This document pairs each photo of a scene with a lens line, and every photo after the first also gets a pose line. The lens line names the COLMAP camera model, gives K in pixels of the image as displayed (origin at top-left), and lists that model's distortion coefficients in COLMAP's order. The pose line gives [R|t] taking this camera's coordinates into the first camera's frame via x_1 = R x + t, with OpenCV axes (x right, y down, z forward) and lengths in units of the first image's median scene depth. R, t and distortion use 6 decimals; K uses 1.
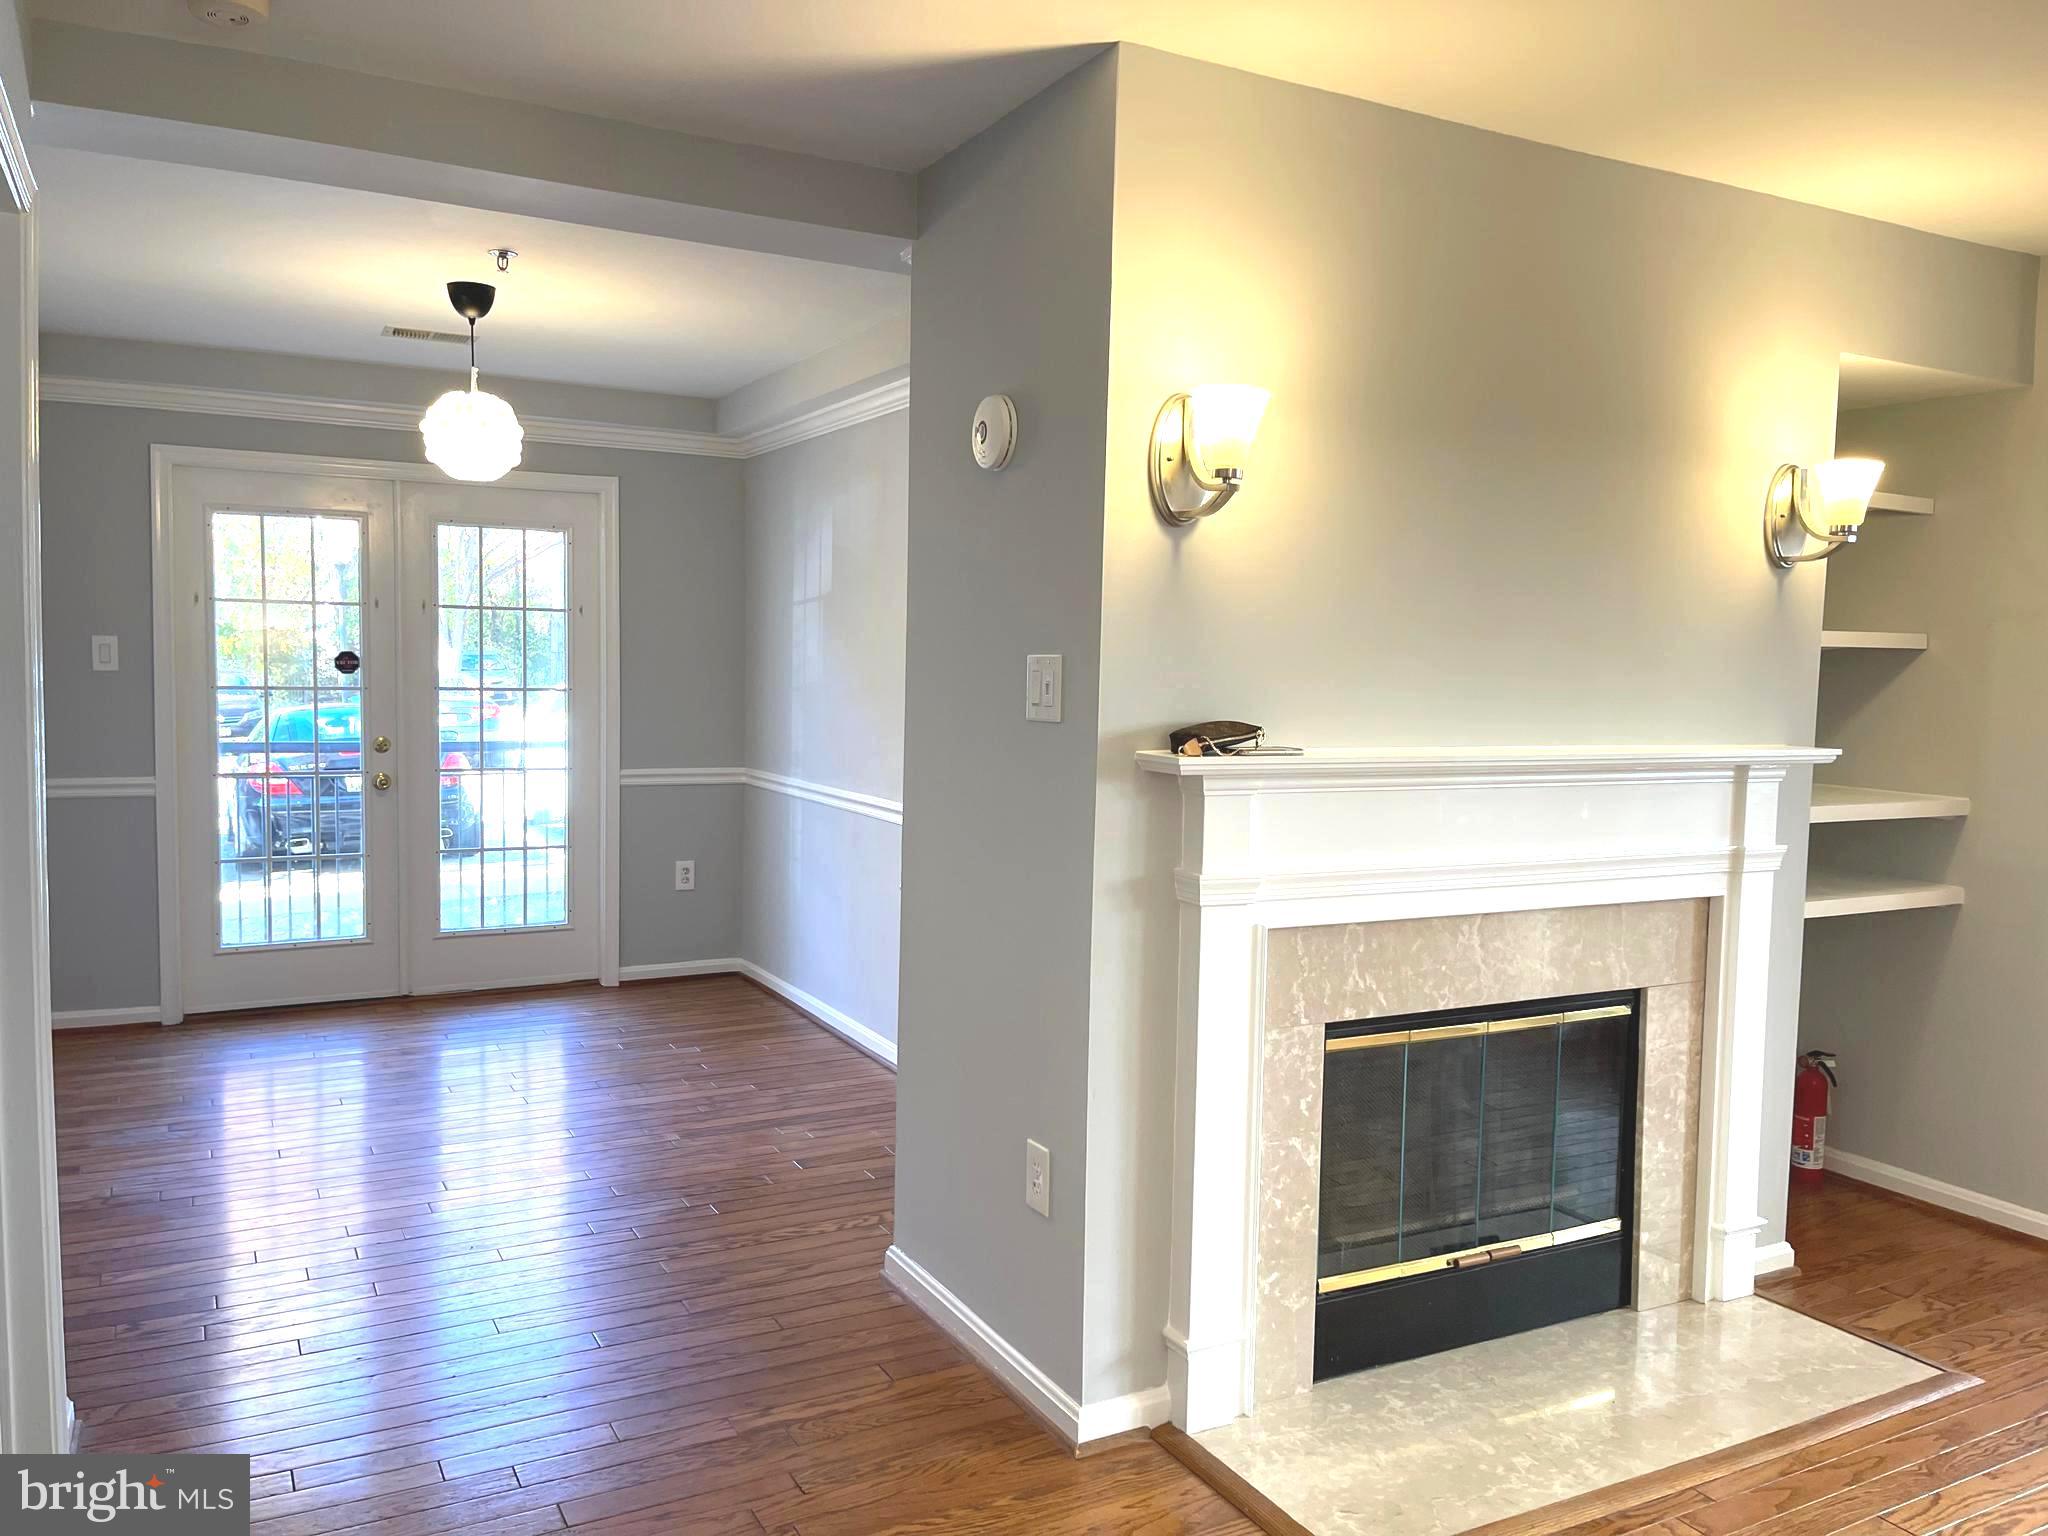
lens RADIAL K [[1557.4, 0, 1030.5], [0, 1557.4, 769.5], [0, 0, 1]] dist [0.081585, -0.076733]
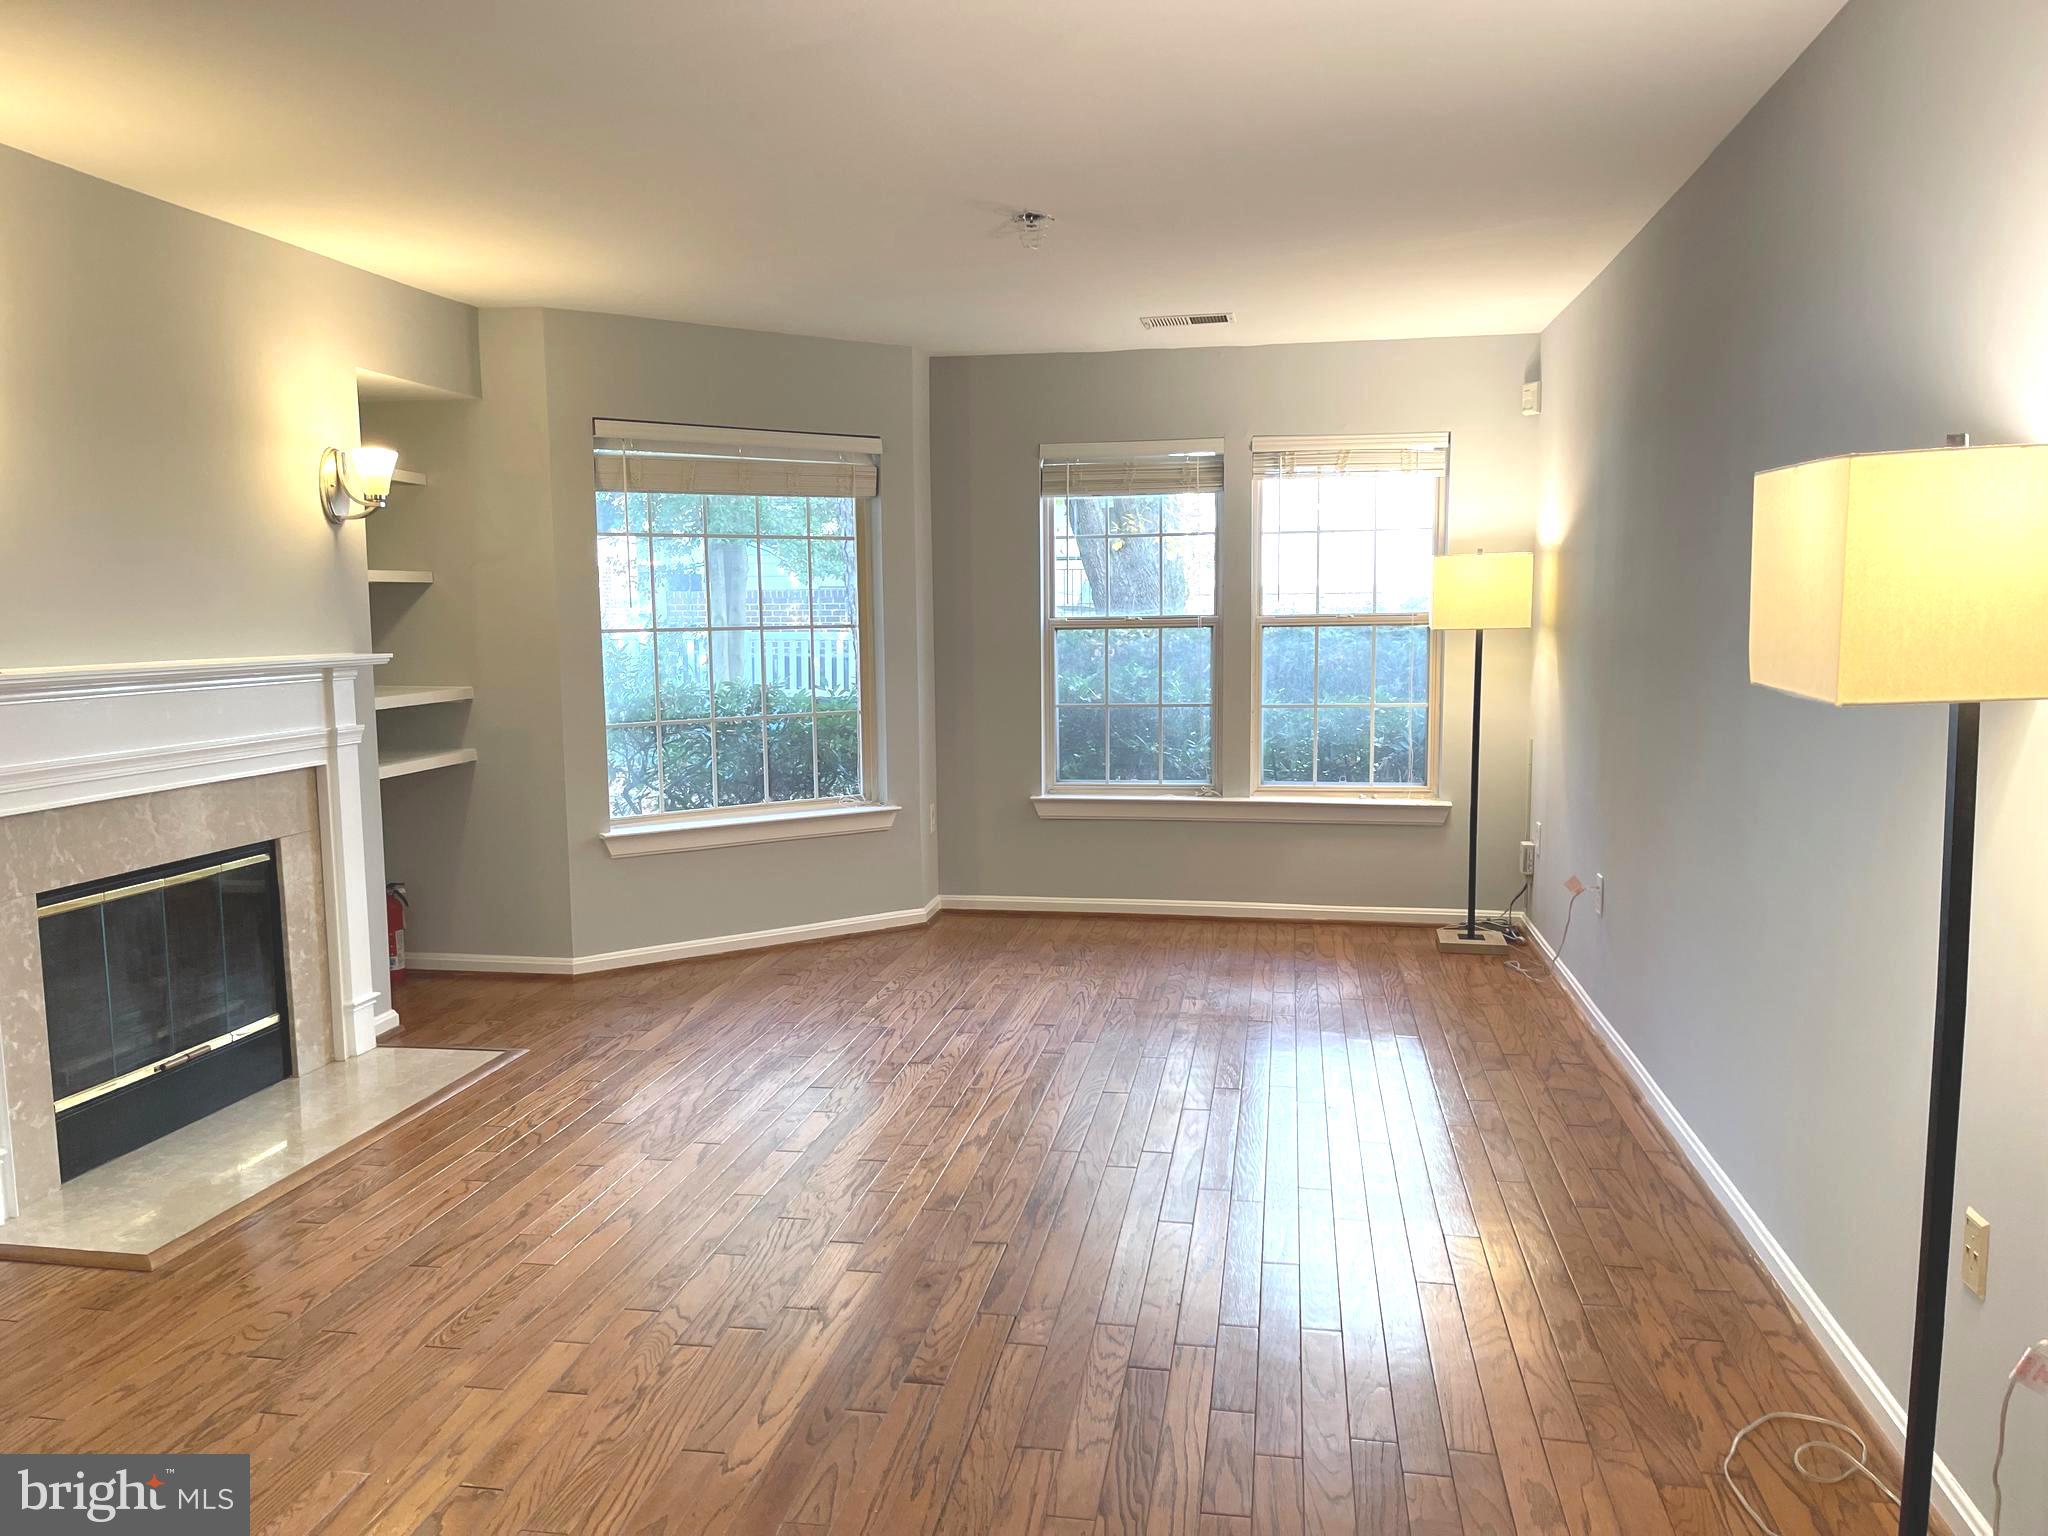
lens RADIAL K [[1505.5, 0, 1026.1], [0, 1505.5, 777.5], [0, 0, 1]] dist [0.142890, -0.197350]
pose [[0.618721, -0.115716, 0.777042, -0.223393], [0.081950, 0.993203, 0.082654, 0.030756], [-0.781325, 0.012539, 0.623998, -0.307043]]
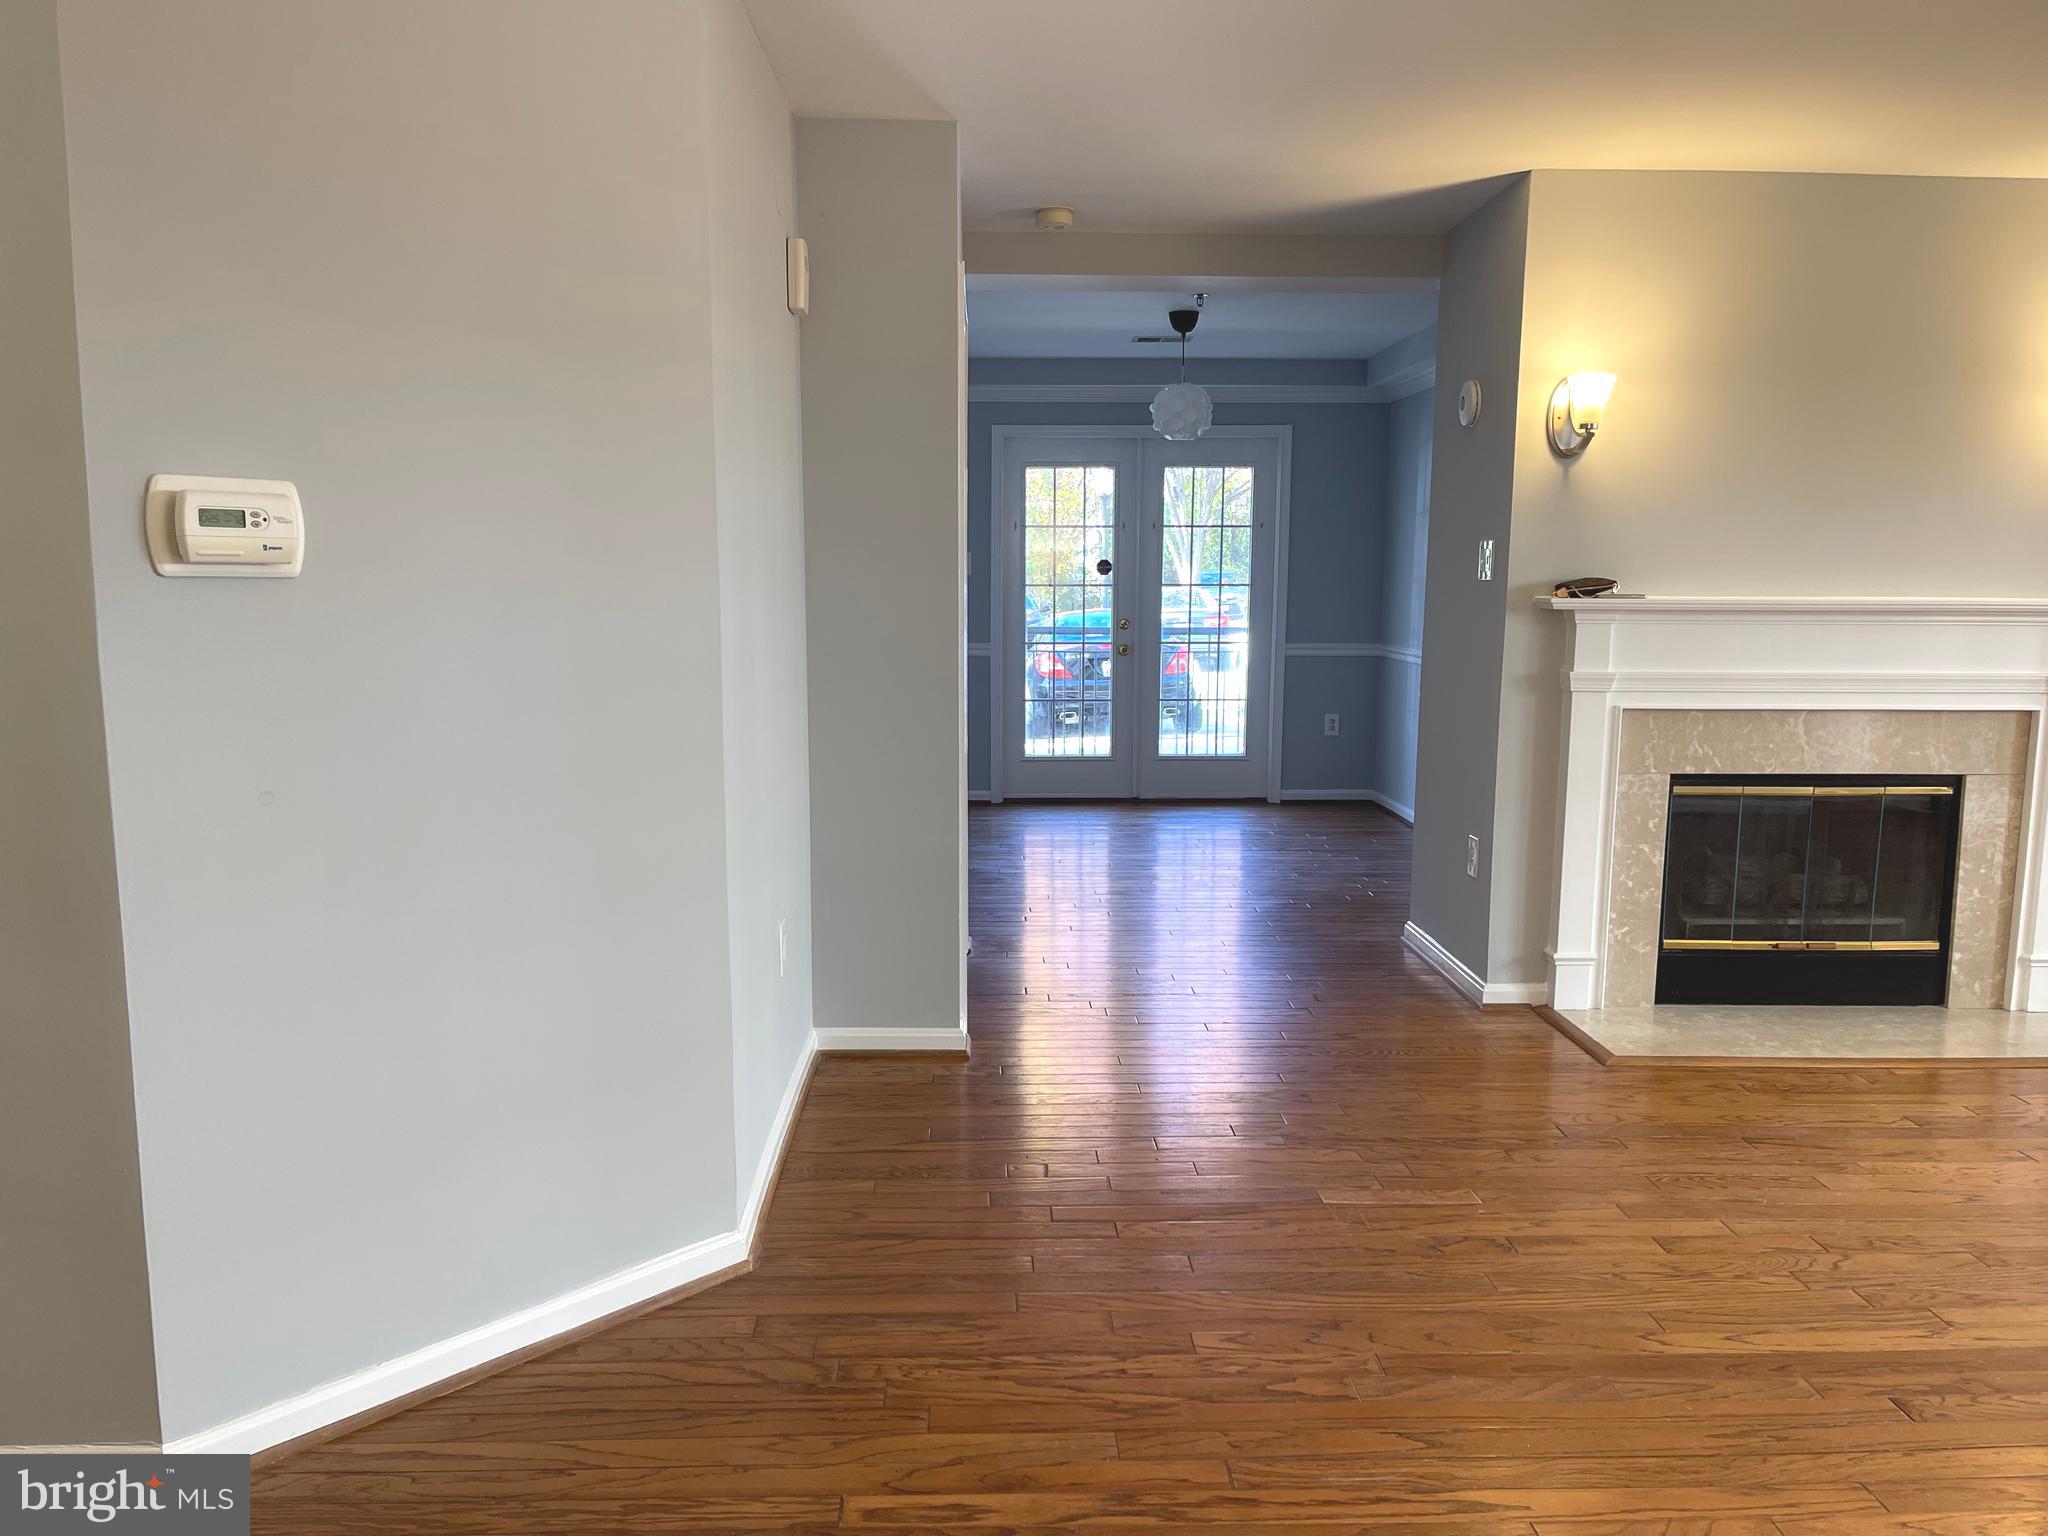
lens RADIAL K [[1544.2, 0, 1018.1], [0, 1544.2, 778.3], [0, 0, 1]] dist [0.064767, -0.072151]
pose [[0.893553, 0.044500, -0.446748, 0.260171], [-0.017833, 0.997808, 0.063722, 0.068376], [0.448604, -0.048972, 0.892388, -0.584003]]
